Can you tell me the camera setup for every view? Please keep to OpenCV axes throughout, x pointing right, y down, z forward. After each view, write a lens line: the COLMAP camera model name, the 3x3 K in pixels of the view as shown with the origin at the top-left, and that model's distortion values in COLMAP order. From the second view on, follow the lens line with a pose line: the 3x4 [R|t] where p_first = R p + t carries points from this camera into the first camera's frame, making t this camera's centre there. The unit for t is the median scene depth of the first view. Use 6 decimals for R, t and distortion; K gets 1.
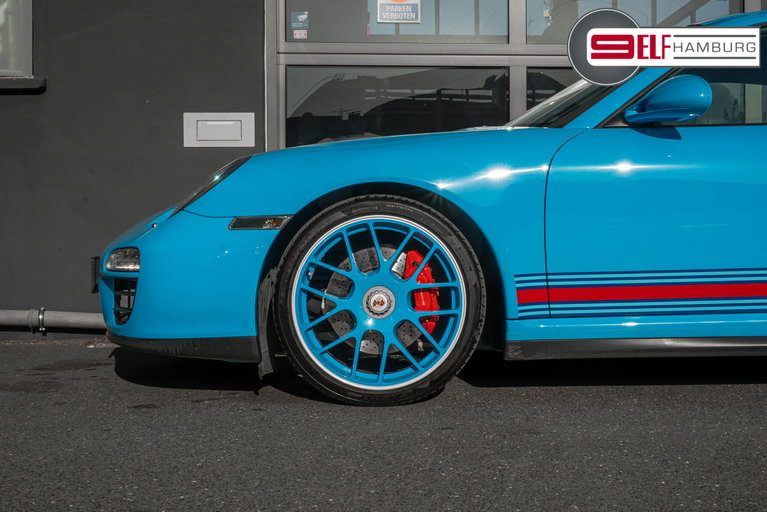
lens RADIAL K [[1034.3, 0, 405.6], [0, 1034.3, 235.5], [0, 0, 1]] dist [0.041819, 0.000000]
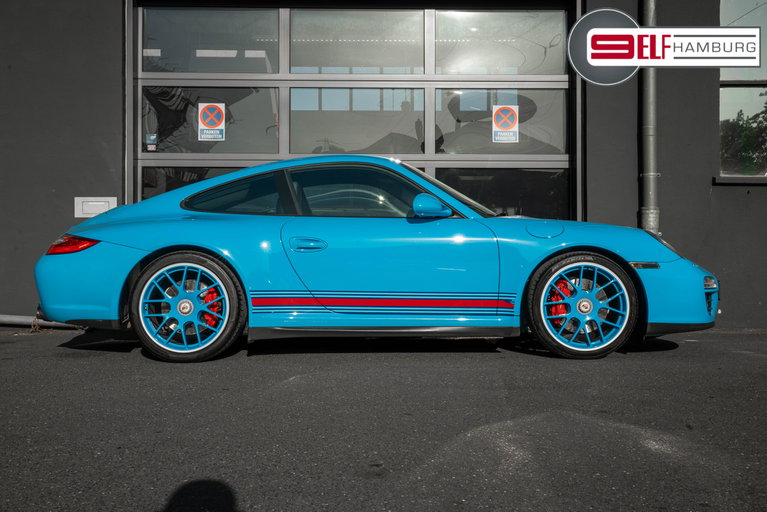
lens RADIAL K [[918.7, 0, 370.2], [0, 918.7, 260.6], [0, 0, 1]] dist [0.036898, 0.000000]
pose [[0.999490, 0.005091, -0.031538, 0.524945], [-0.005102, 0.999987, -0.000270, -0.028911], [0.031536, 0.000431, 0.999503, -0.808986]]
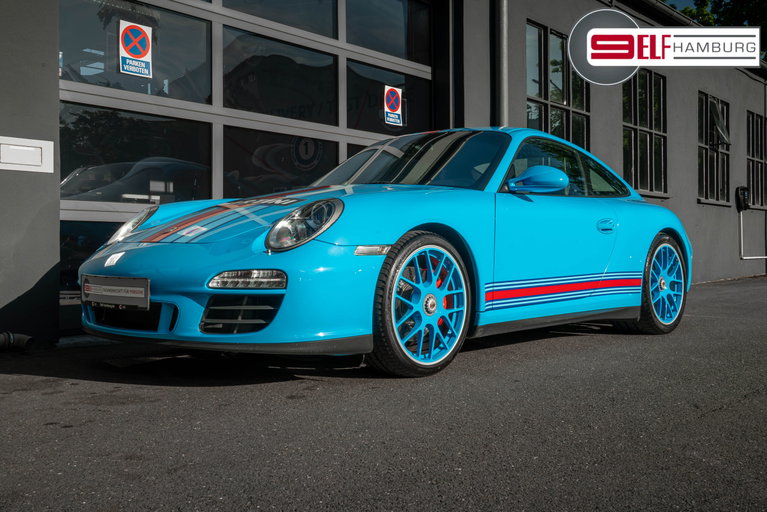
lens RADIAL K [[811.2, 0, 385.5], [0, 811.2, 262.3], [0, 0, 1]] dist [0.019858, 0.000000]
pose [[0.677211, -0.008776, 0.735737, -0.906238], [-0.007001, 0.999807, 0.018370, -0.016328], [-0.735756, -0.017591, 0.677018, 0.269120]]
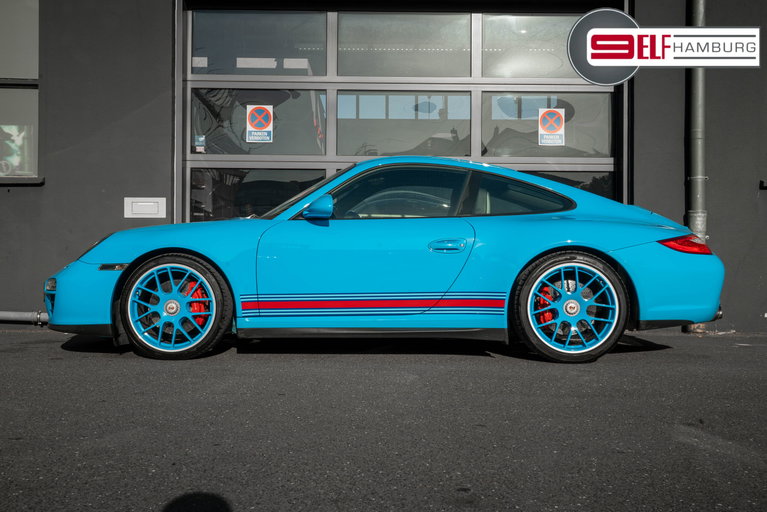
lens RADIAL K [[826.3, 0, 378.0], [0, 826.3, 269.4], [0, 0, 1]] dist [0.015013, 0.000000]
pose [[0.999116, 0.011115, -0.040532, 0.429037], [-0.010853, 0.999919, 0.006664, -0.023844], [0.040603, -0.006218, 0.999156, -0.563290]]
